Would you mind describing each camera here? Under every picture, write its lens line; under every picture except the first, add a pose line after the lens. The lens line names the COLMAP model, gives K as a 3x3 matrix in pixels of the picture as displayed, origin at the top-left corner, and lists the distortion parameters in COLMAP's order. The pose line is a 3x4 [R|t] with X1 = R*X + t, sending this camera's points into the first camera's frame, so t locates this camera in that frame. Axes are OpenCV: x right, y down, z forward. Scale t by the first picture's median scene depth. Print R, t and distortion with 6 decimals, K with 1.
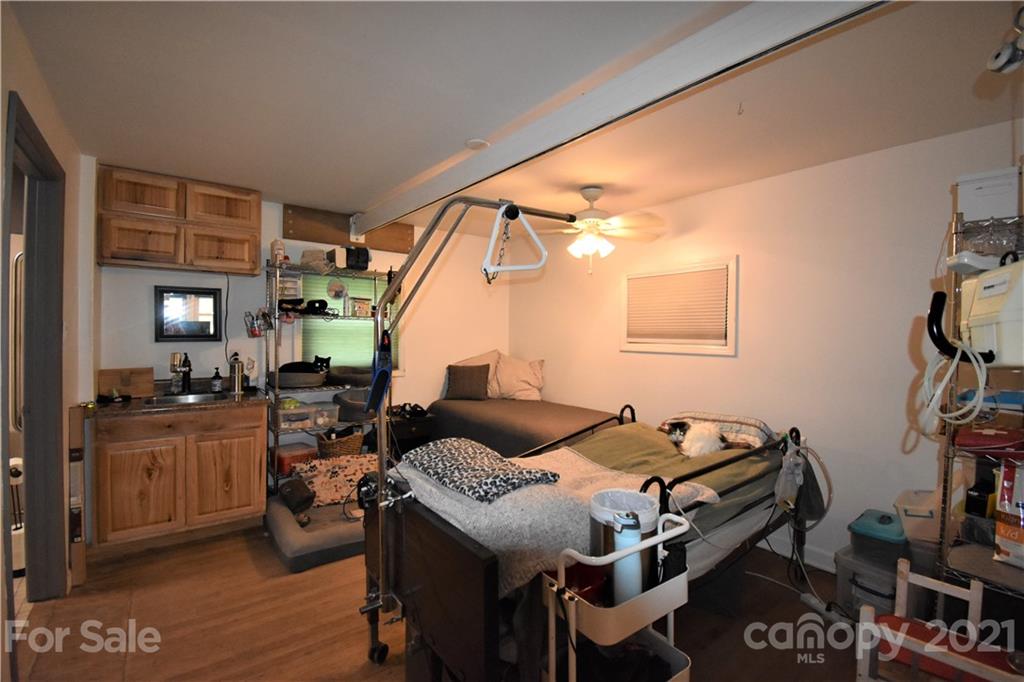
lens RADIAL K [[452.0, 0, 518.2], [0, 452.0, 336.6], [0, 0, 1]] dist [0.021840, -0.025953]
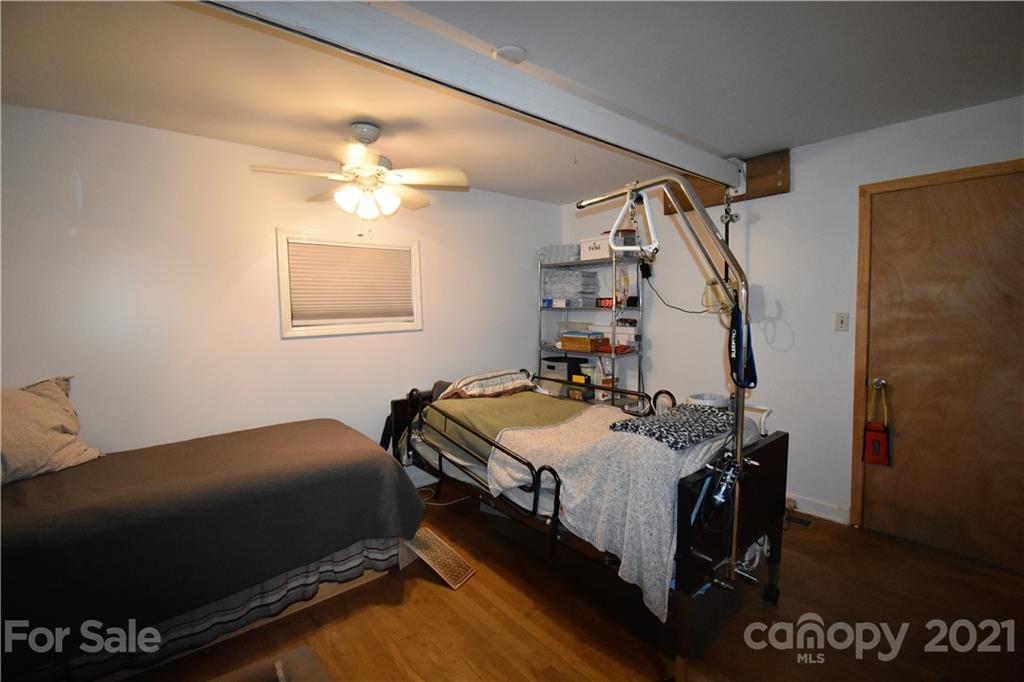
lens RADIAL K [[452.0, 0, 518.2], [0, 452.0, 336.6], [0, 0, 1]] dist [0.021840, -0.025953]
pose [[-0.038886, -0.079926, 0.996042, -0.664628], [0.031079, 0.996217, 0.081153, -0.025563], [-0.998760, 0.034112, -0.036255, 0.777457]]
